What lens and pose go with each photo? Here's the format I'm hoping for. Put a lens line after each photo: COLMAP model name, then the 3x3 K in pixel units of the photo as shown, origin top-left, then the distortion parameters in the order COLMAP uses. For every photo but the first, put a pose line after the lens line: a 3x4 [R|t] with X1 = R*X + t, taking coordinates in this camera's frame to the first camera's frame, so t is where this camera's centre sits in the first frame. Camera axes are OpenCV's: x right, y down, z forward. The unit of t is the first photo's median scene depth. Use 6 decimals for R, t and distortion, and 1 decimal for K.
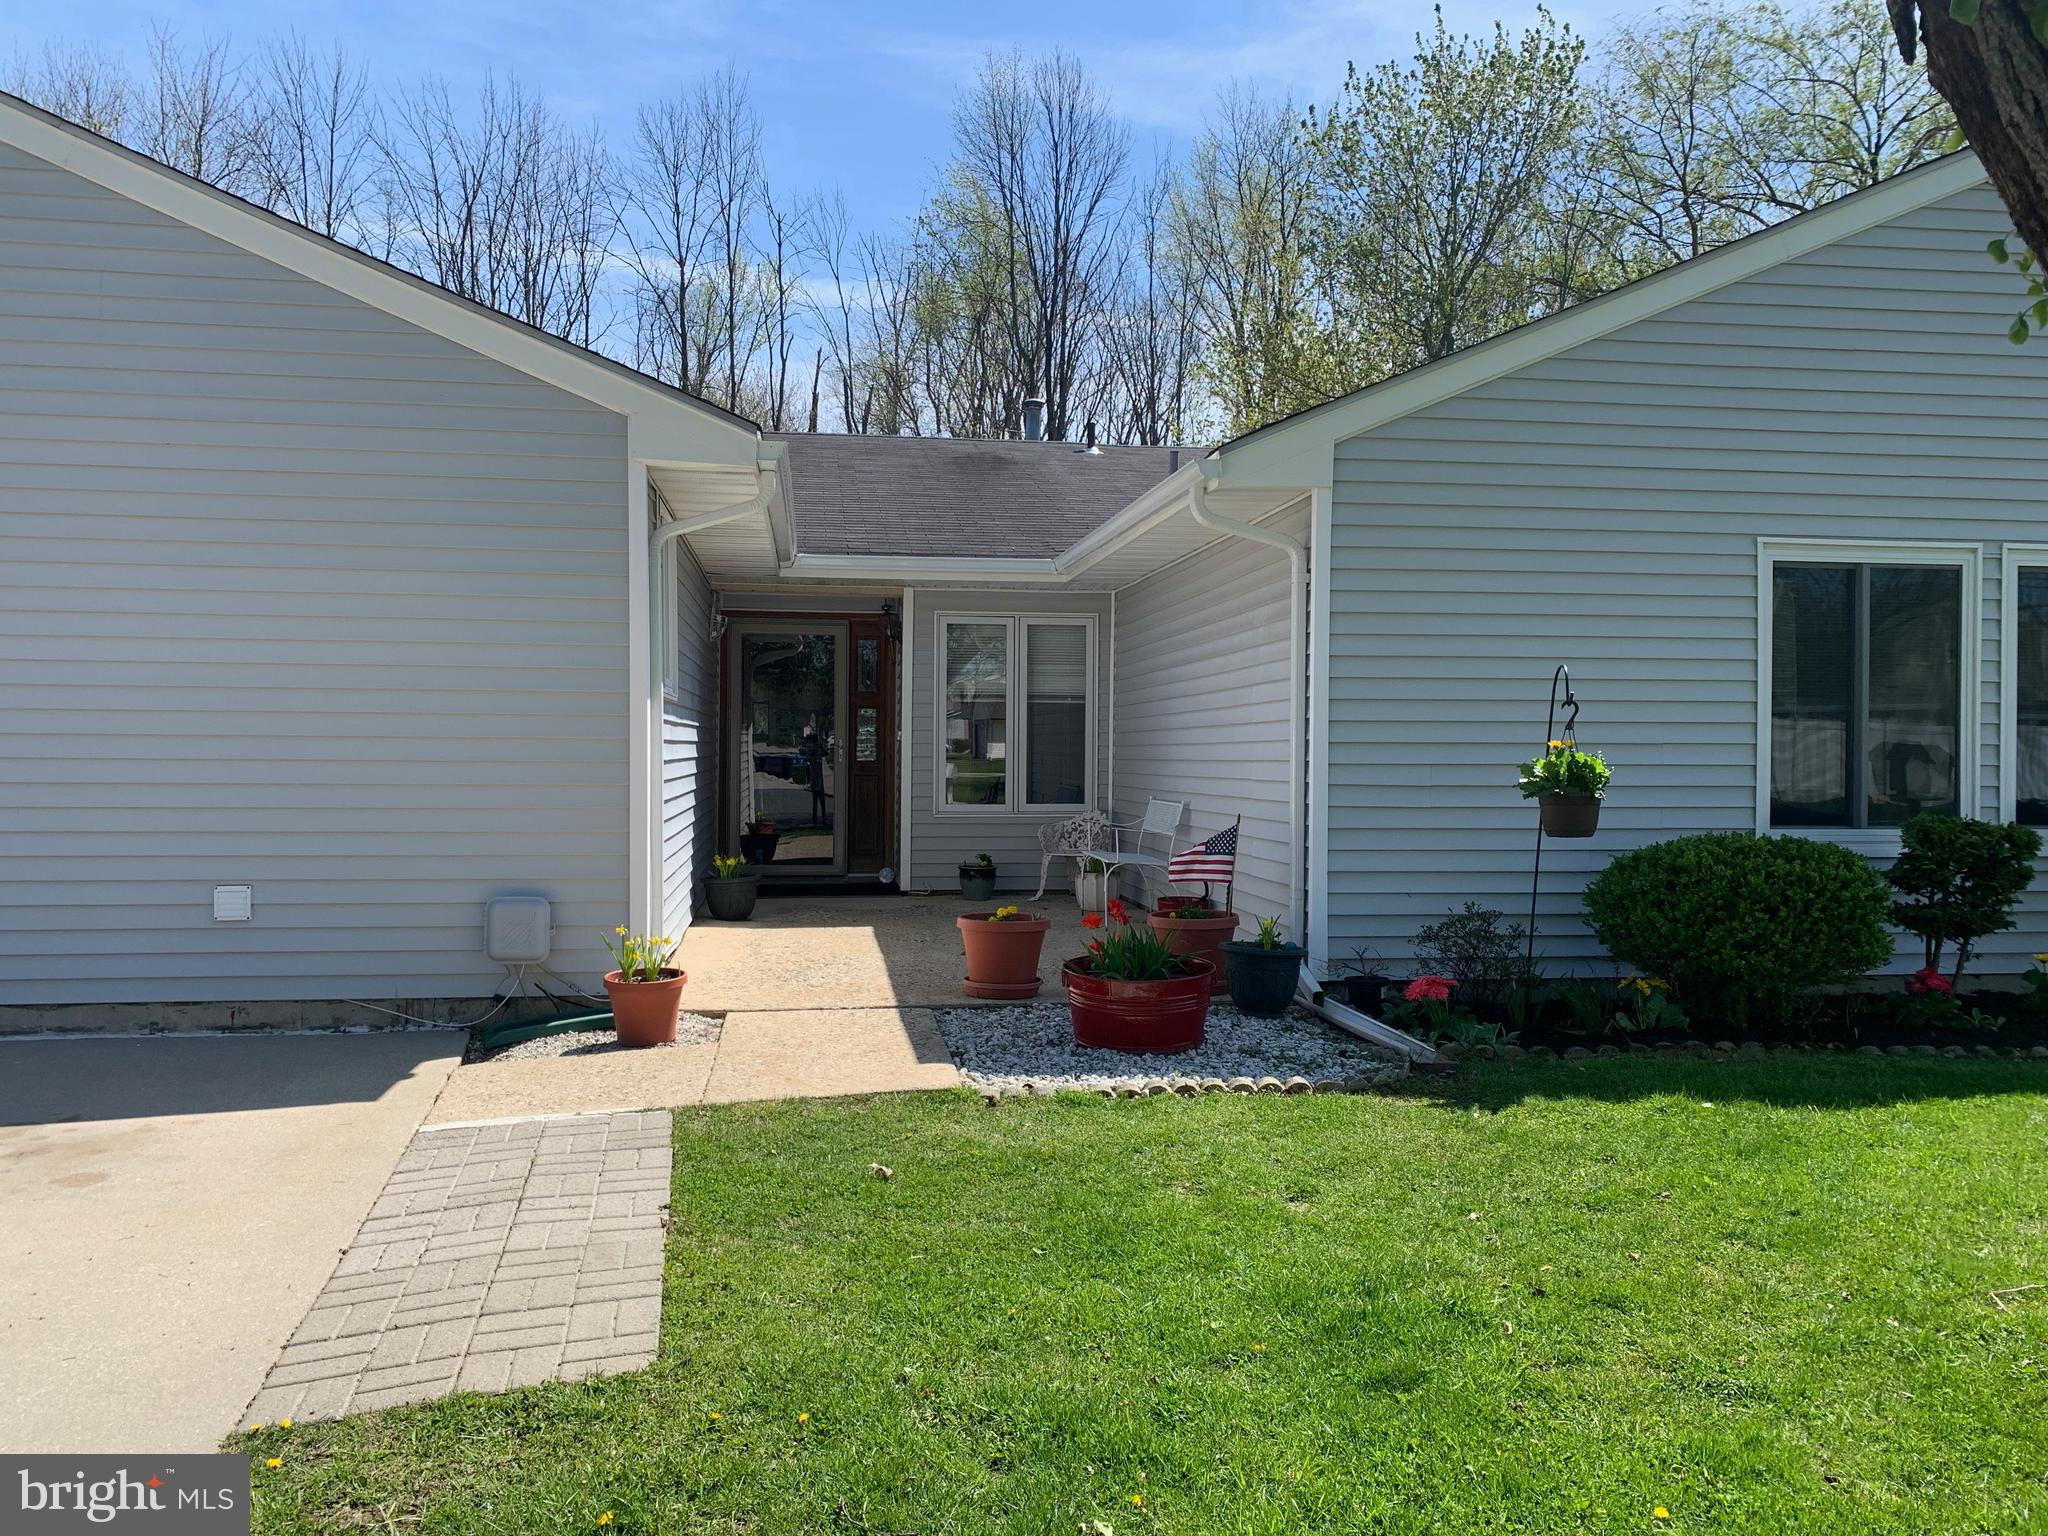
lens RADIAL K [[1544.7, 0, 1024.0], [0, 1544.7, 768.0], [0, 0, 1]] dist [0.074796, -0.085133]
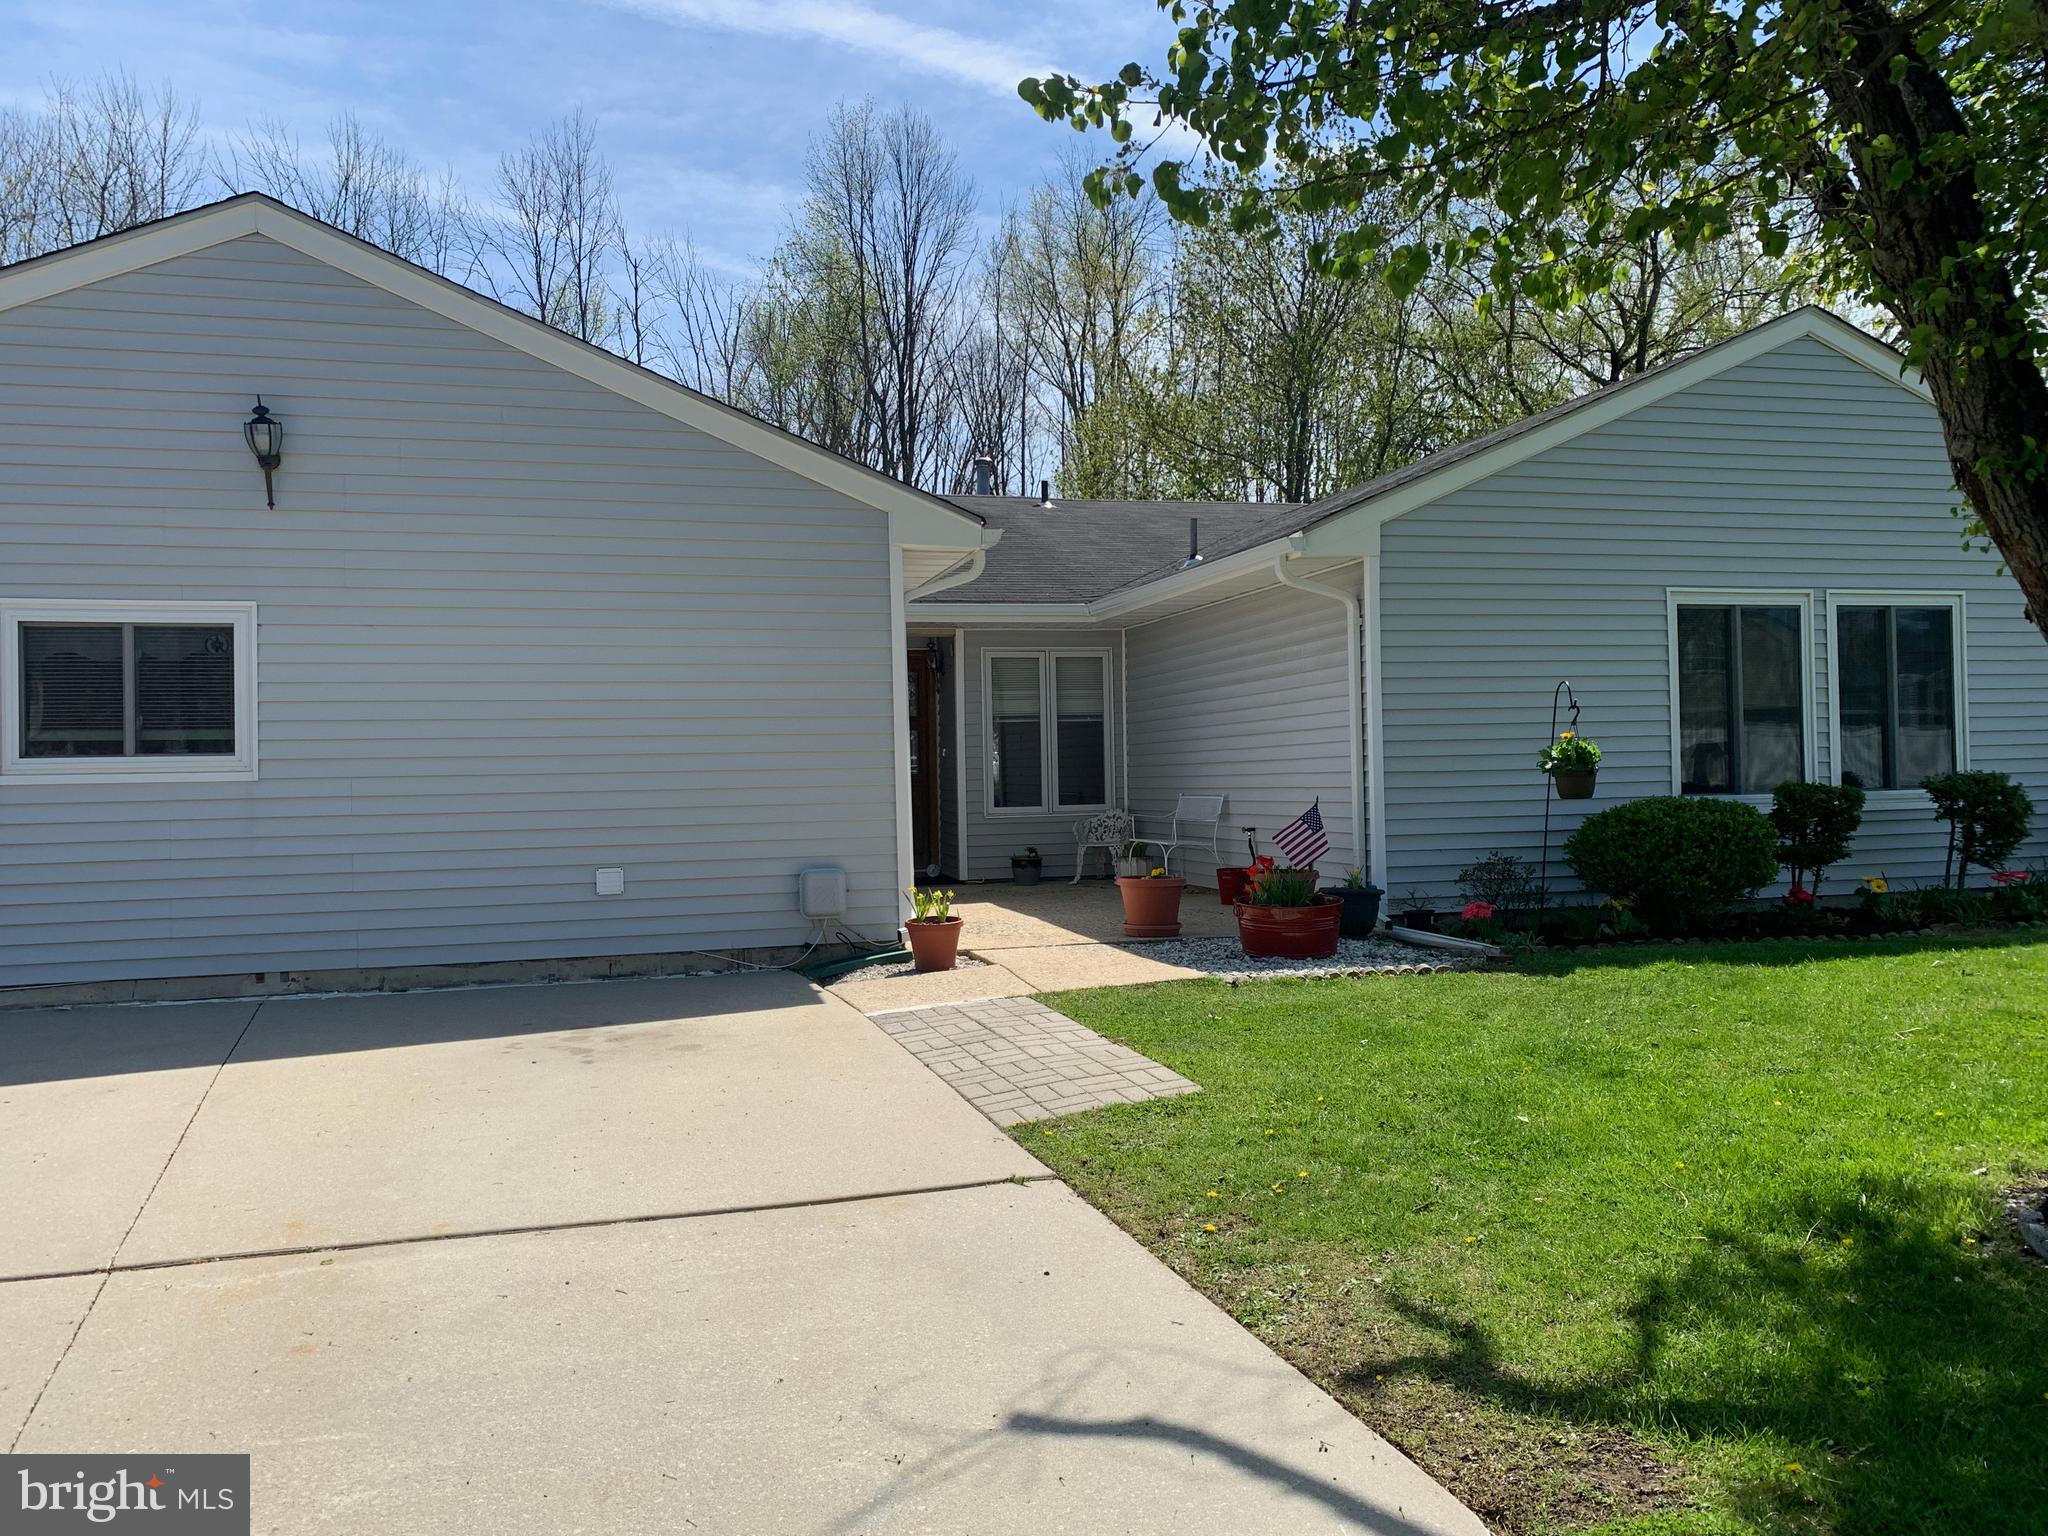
lens RADIAL K [[1544.7, 0, 1024.0], [0, 1544.7, 768.0], [0, 0, 1]] dist [0.074796, -0.085133]
pose [[0.991596, -0.027251, 0.126472, -0.299738], [0.029360, 0.999459, -0.014838, 0.018769], [-0.125999, 0.018426, 0.991859, -0.329354]]
